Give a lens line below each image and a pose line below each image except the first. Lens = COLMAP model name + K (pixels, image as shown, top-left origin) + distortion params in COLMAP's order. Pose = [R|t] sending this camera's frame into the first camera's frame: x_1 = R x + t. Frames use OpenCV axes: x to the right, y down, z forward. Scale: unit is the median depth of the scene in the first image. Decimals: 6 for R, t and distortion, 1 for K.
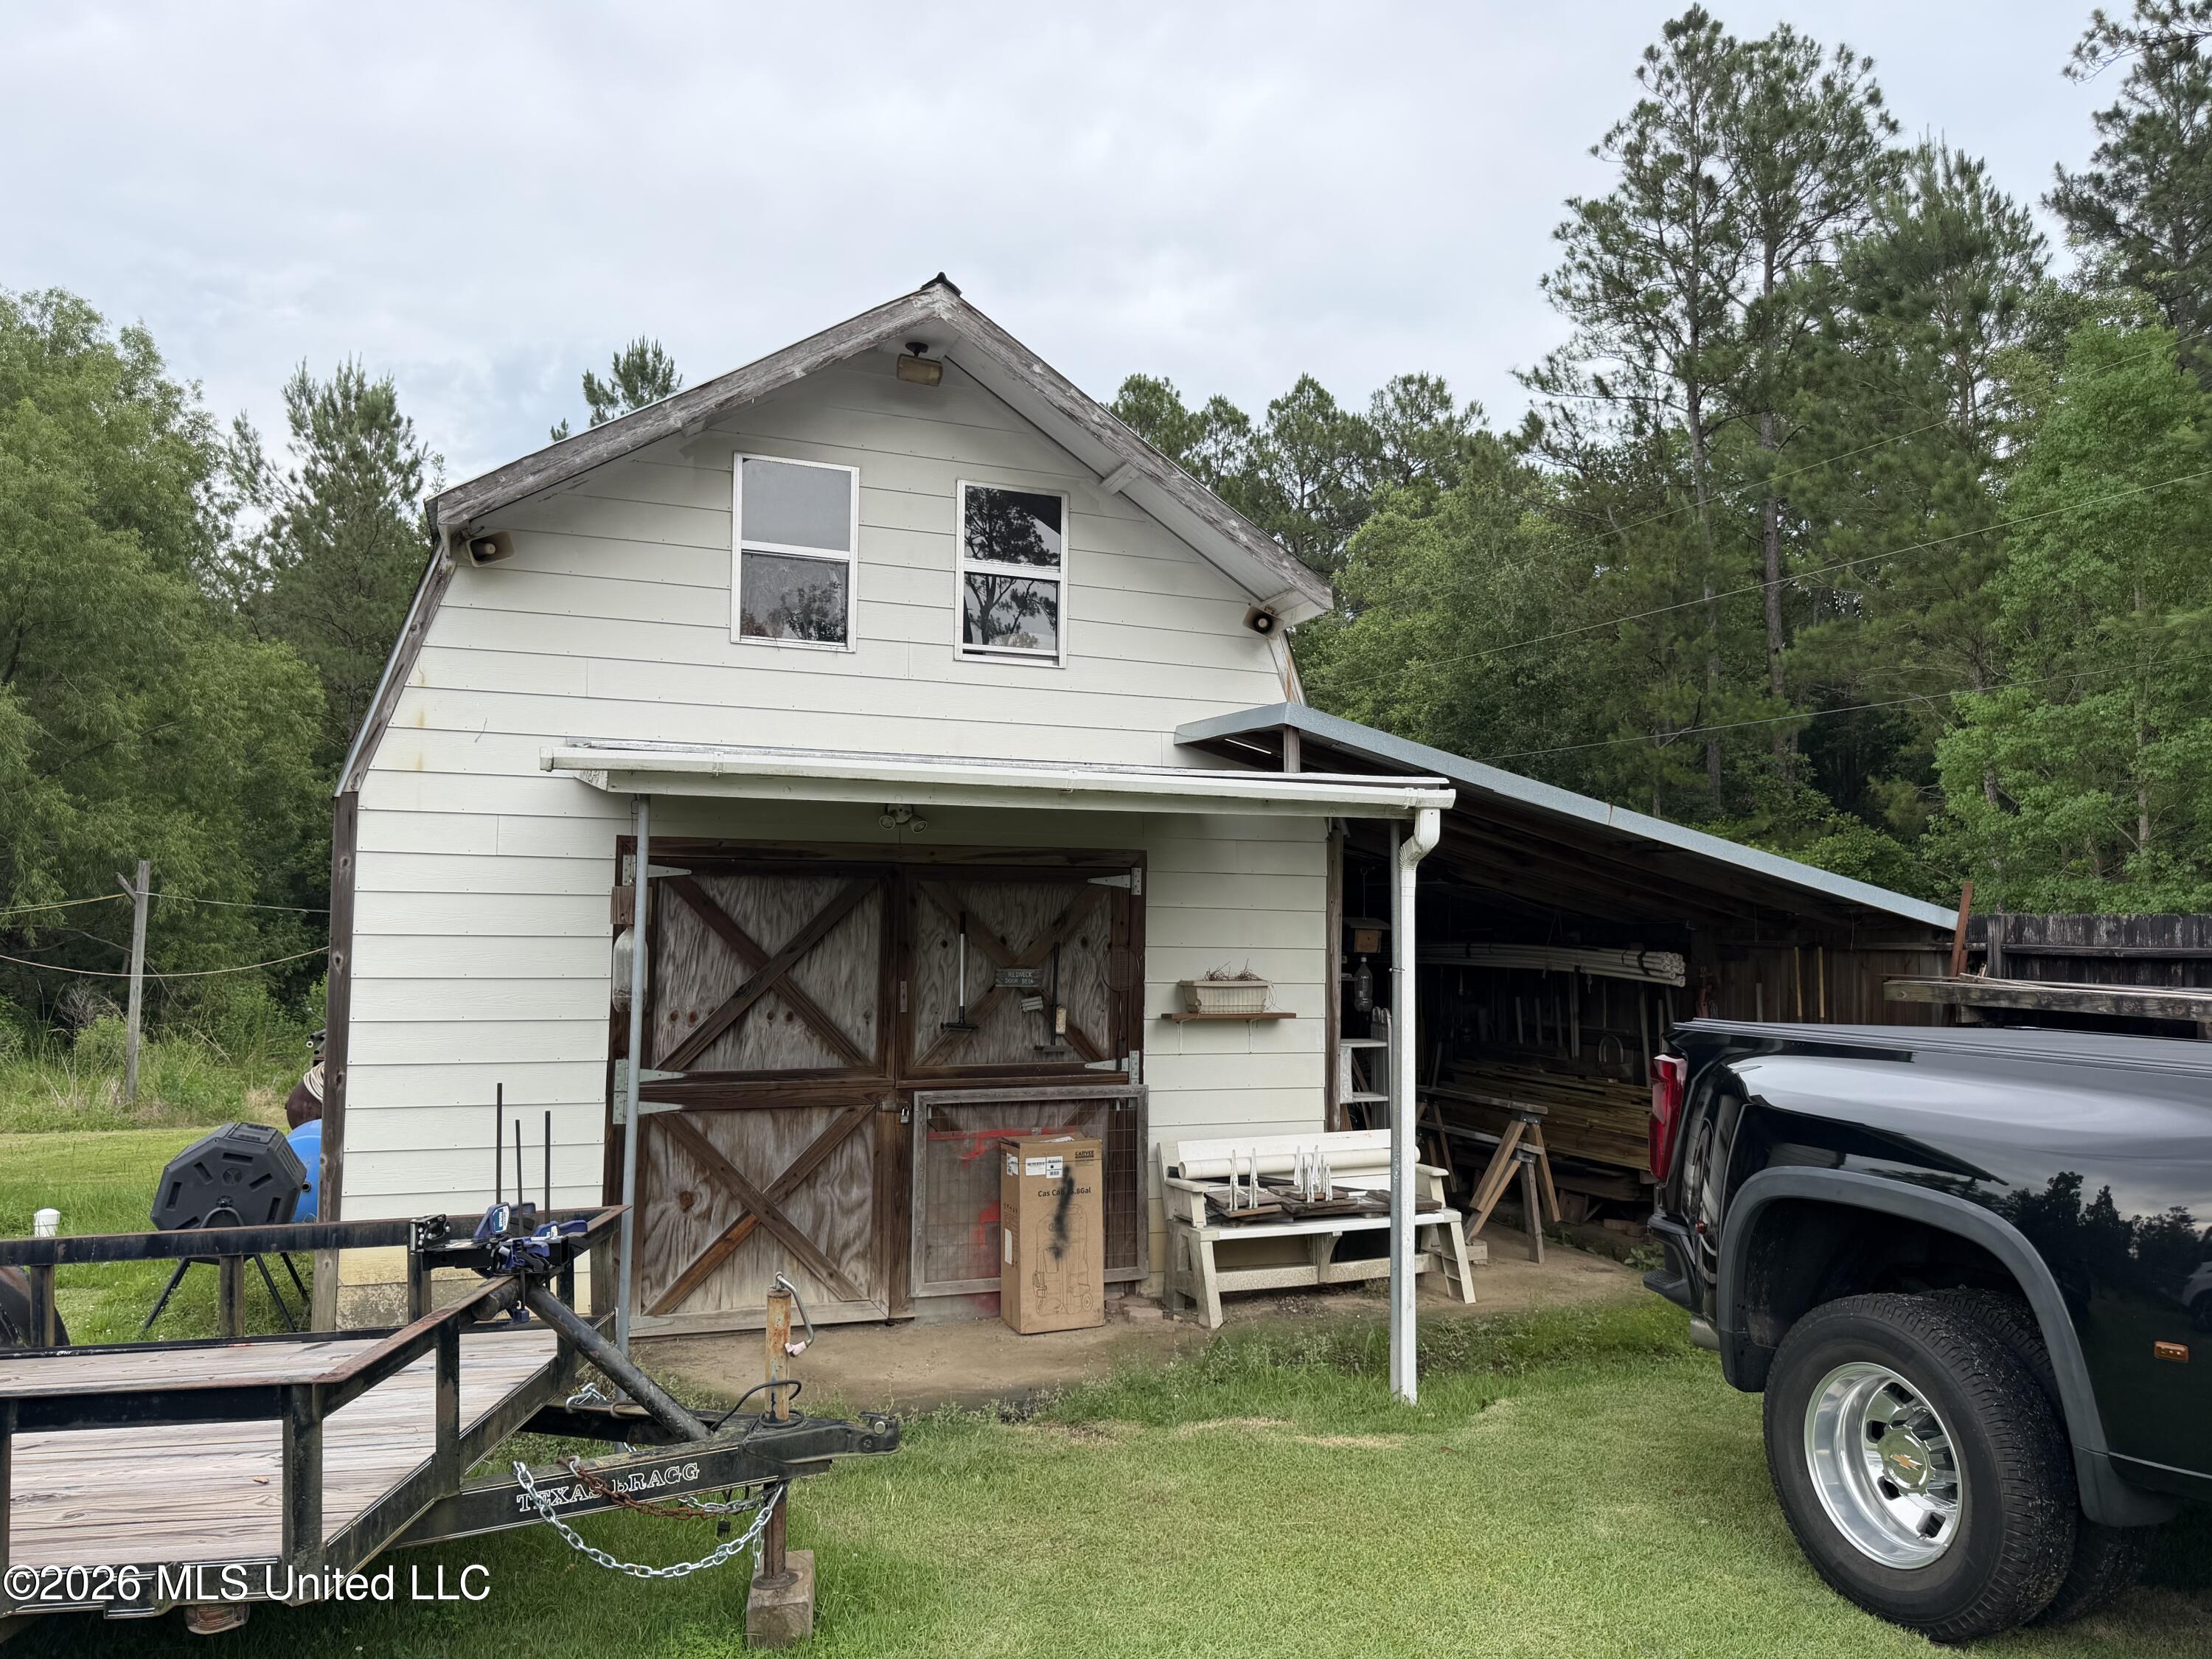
lens RADIAL K [[1537.7, 0, 1075.4], [0, 1537.7, 830.0], [0, 0, 1]] dist [0.160671, -0.200458]
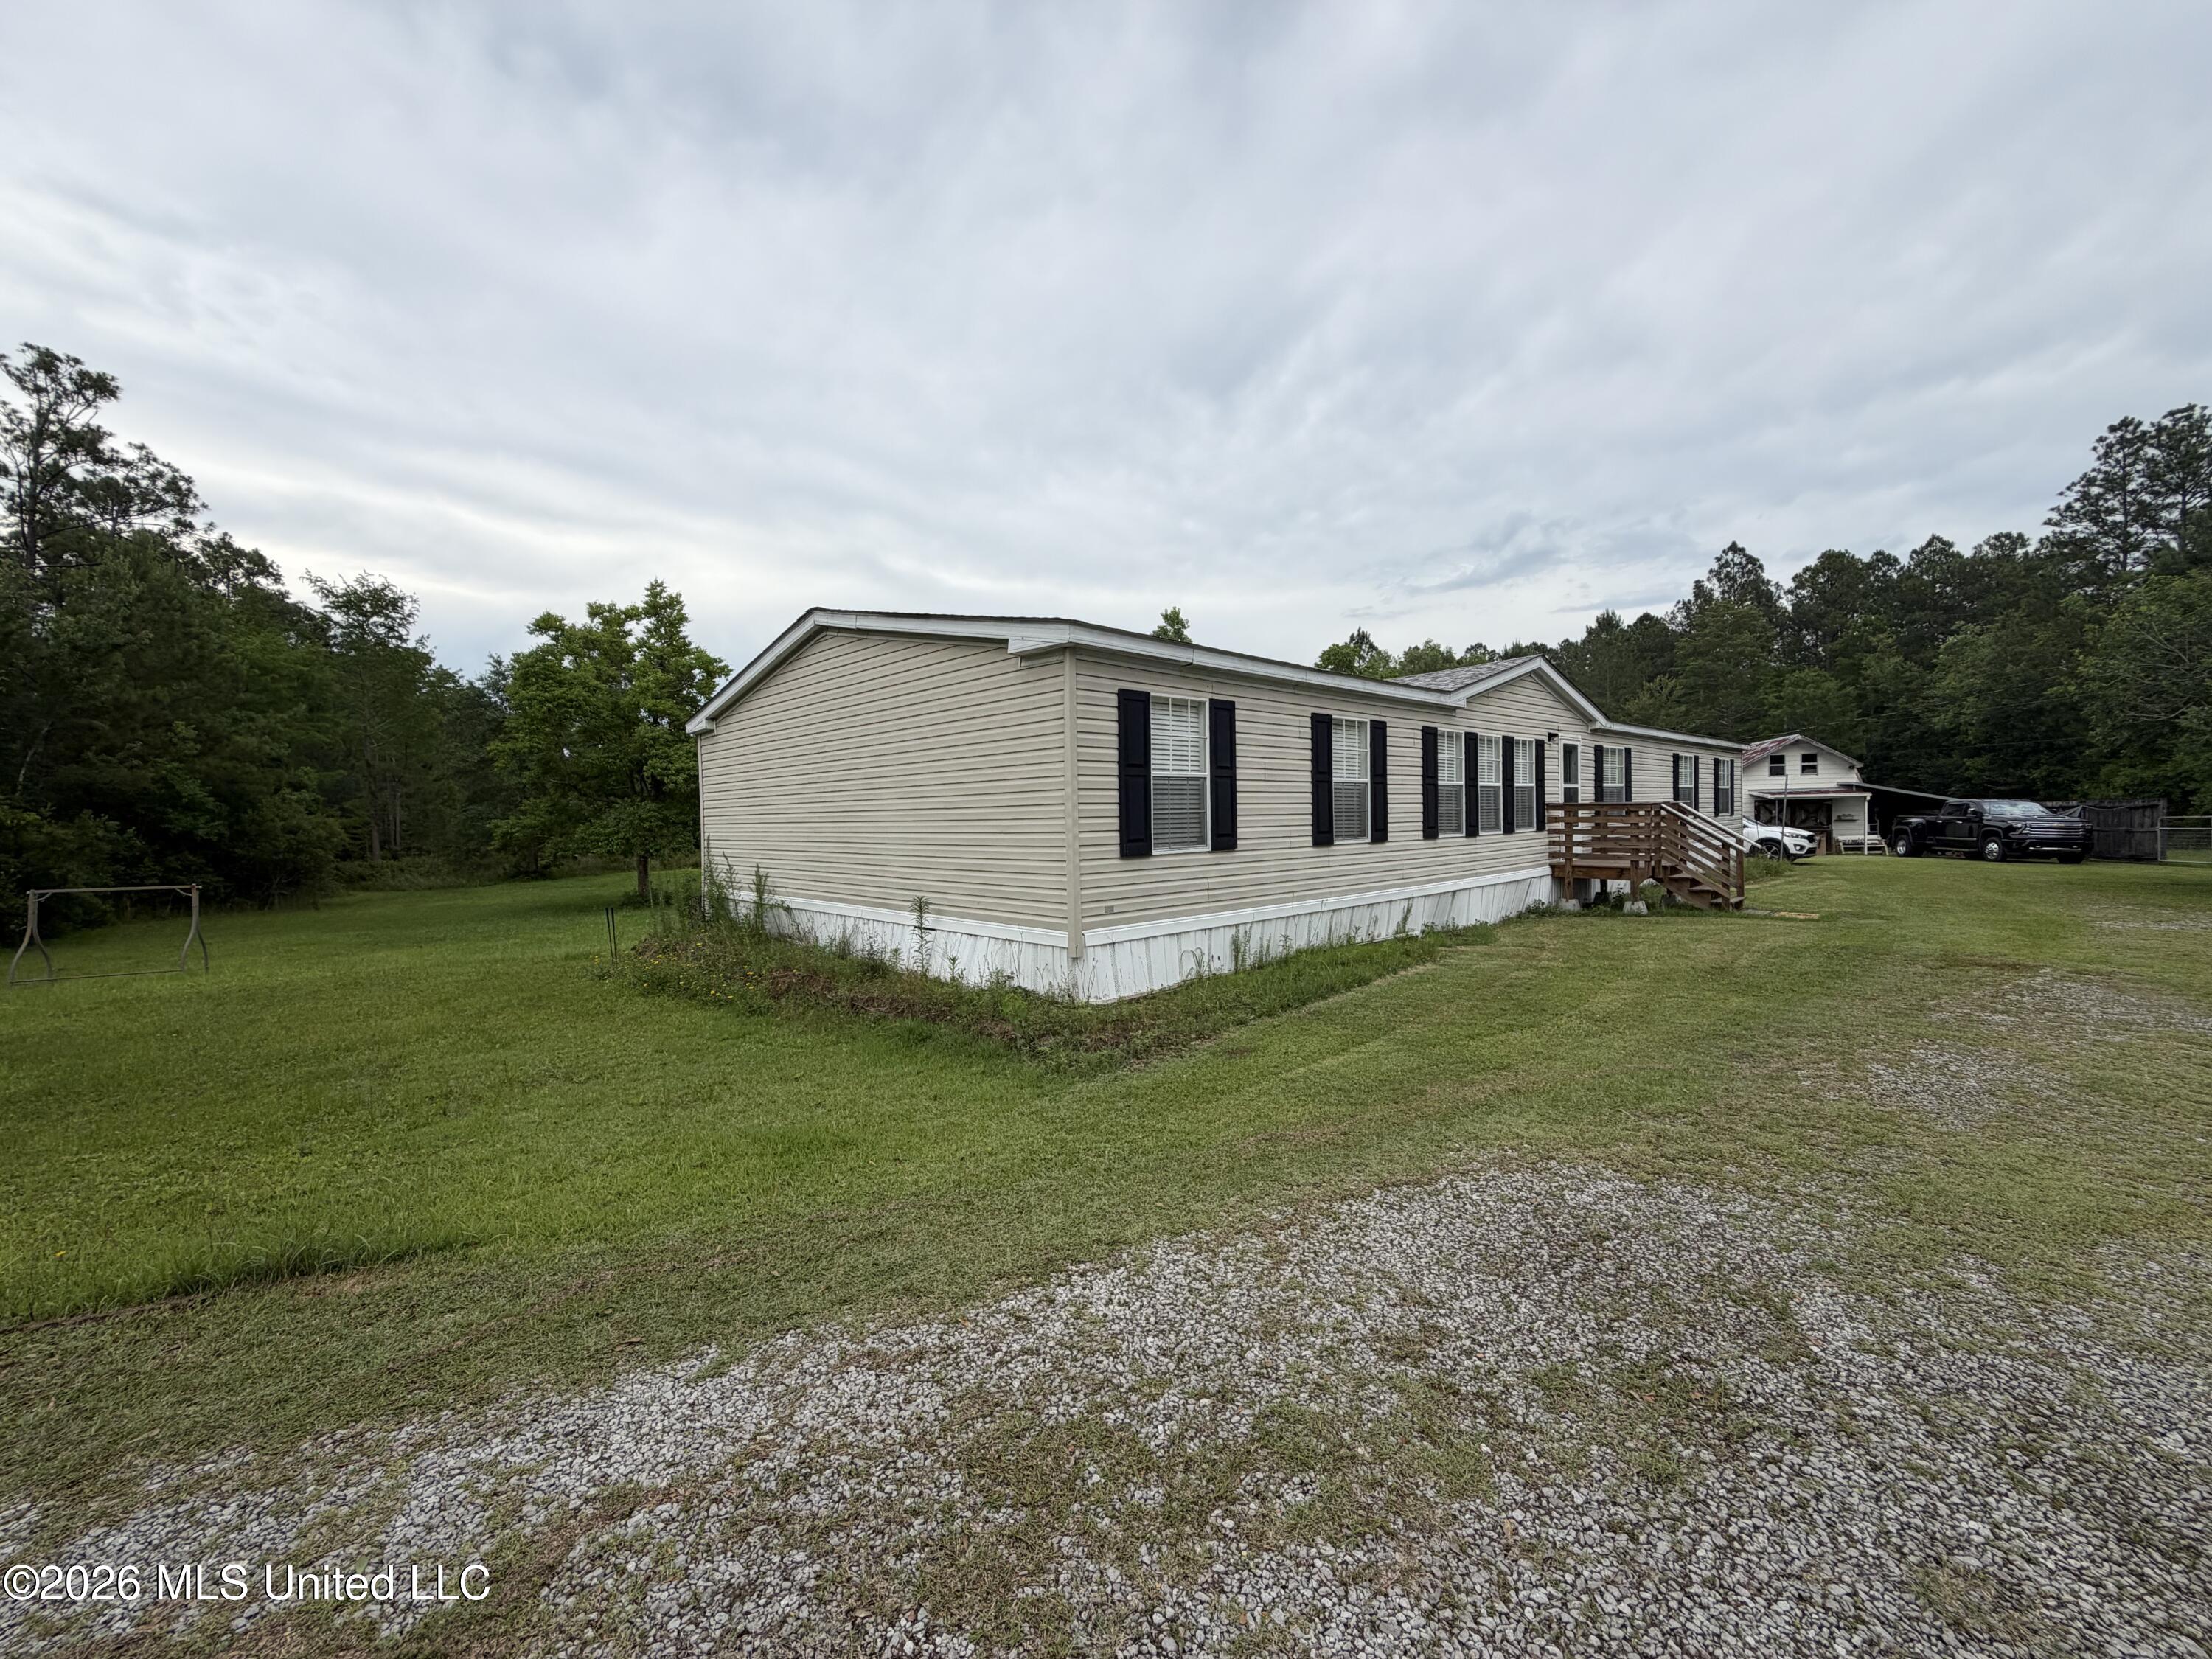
lens RADIAL K [[882.1, 0, 1104.2], [0, 882.1, 828.2], [0, 0, 1]] dist [0.001031, 0.000479]
pose [[0.794837, -0.015381, -0.606629, -0.025057], [0.064210, 0.996198, 0.058873, -0.048394], [0.603417, -0.085746, 0.792802, -0.687027]]
